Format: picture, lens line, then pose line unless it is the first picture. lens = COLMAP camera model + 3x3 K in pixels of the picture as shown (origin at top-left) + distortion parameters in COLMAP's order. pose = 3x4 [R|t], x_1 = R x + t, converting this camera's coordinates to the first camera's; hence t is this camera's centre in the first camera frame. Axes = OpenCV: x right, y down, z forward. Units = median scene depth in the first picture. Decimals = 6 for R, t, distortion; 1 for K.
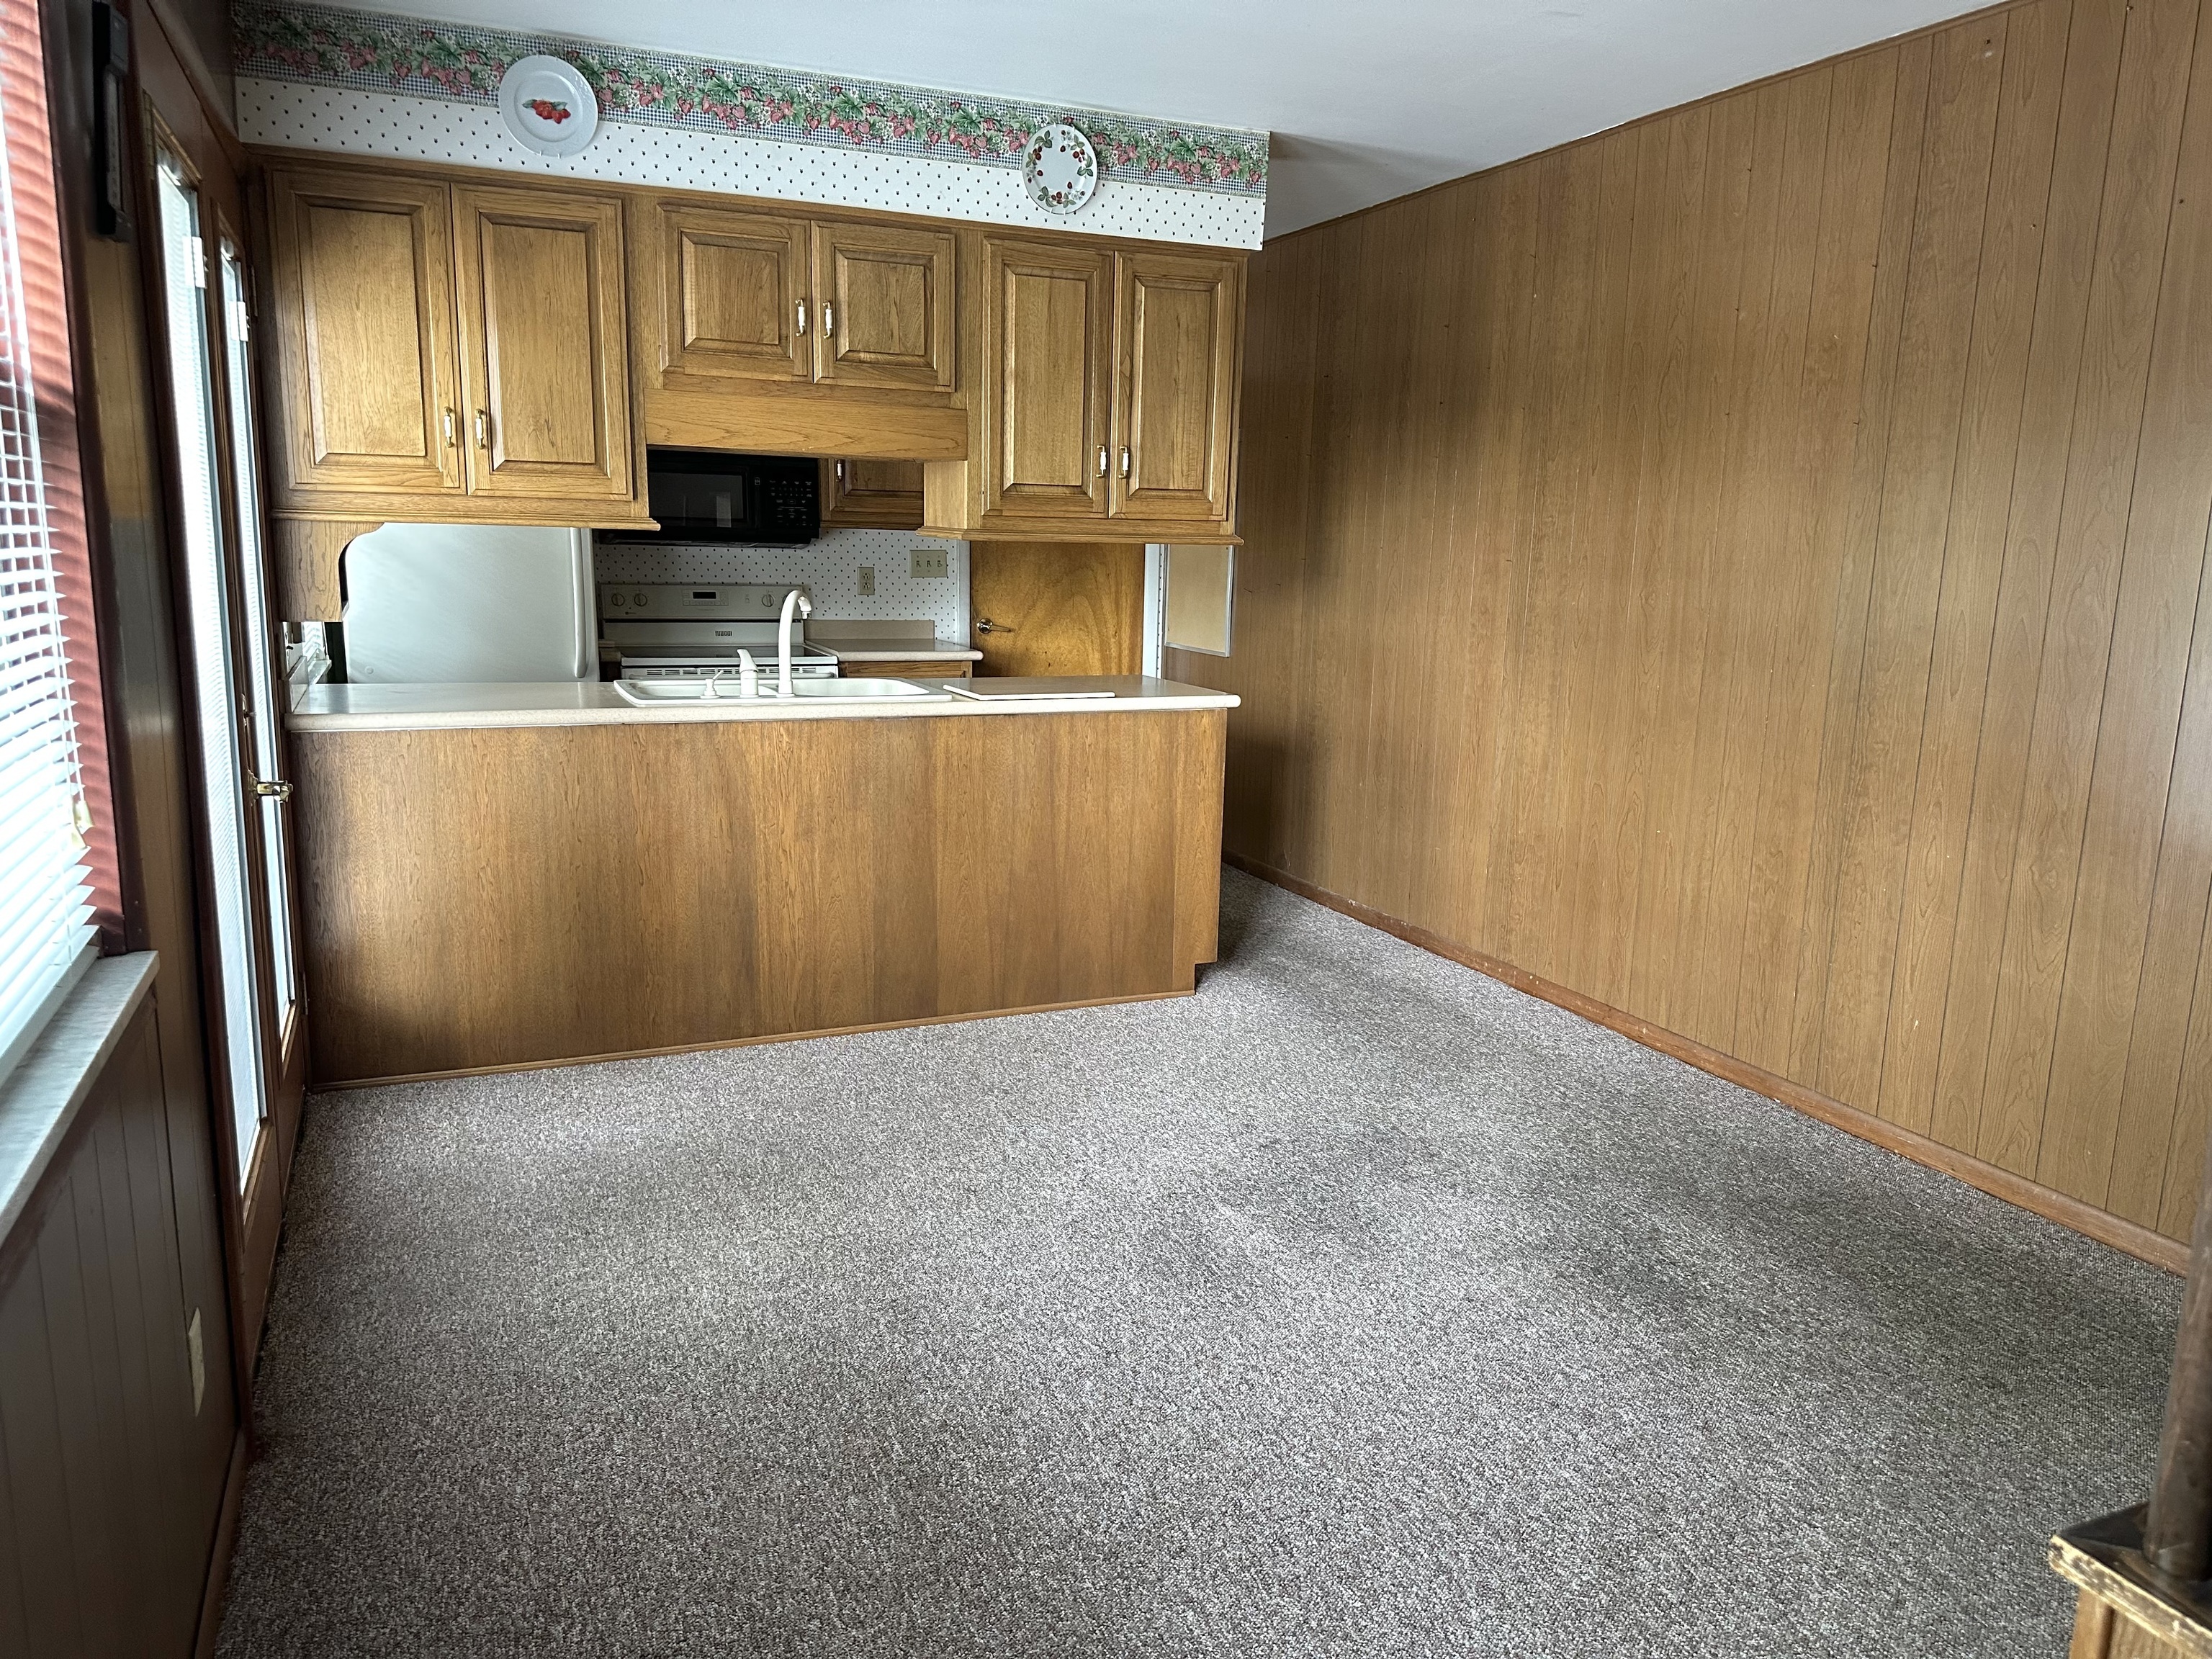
lens RADIAL K [[1553.7, 0, 1106.0], [0, 1553.7, 829.5], [0, 0, 1]] dist [0.008676, 0.001326]
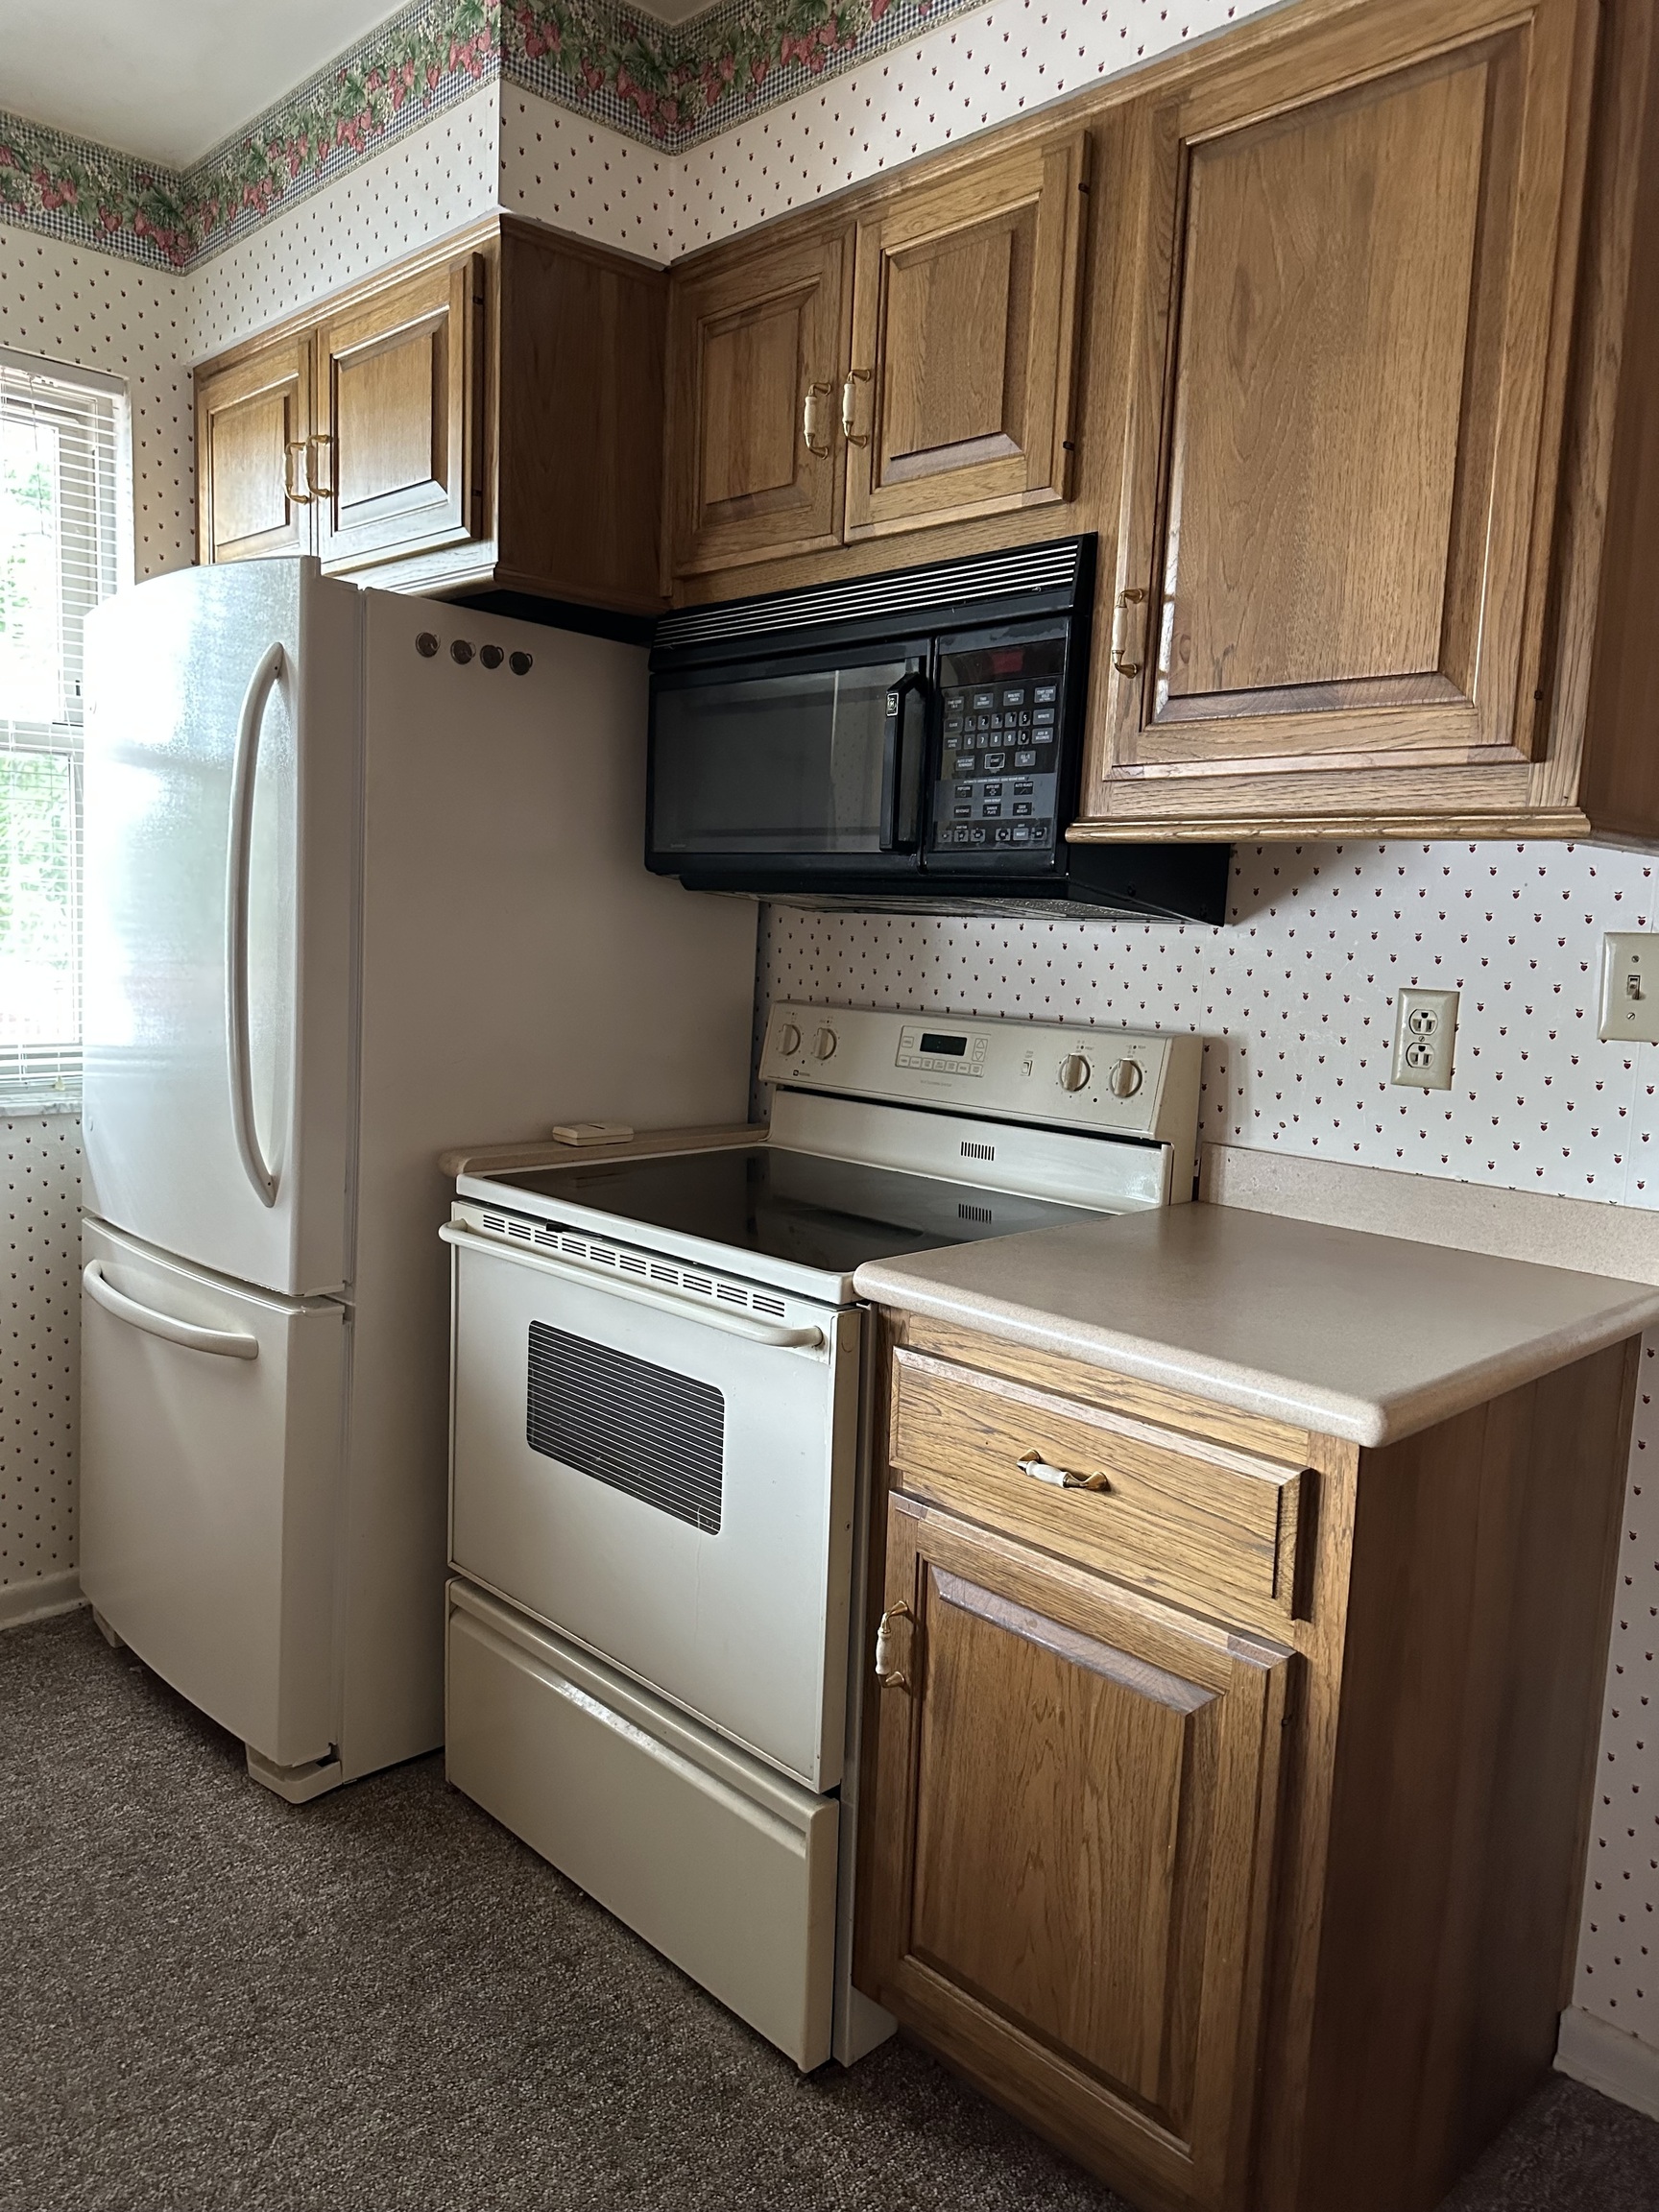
lens RADIAL K [[1553.7, 0, 829.5], [0, 1553.7, 1106.0], [0, 0, 1]] dist [0.008676, 0.001326]
pose [[0.352460, 0.097922, -0.930690, 0.073703], [-0.204398, 0.978554, 0.025551, -0.133708], [0.913232, 0.181225, 0.364916, 0.803722]]
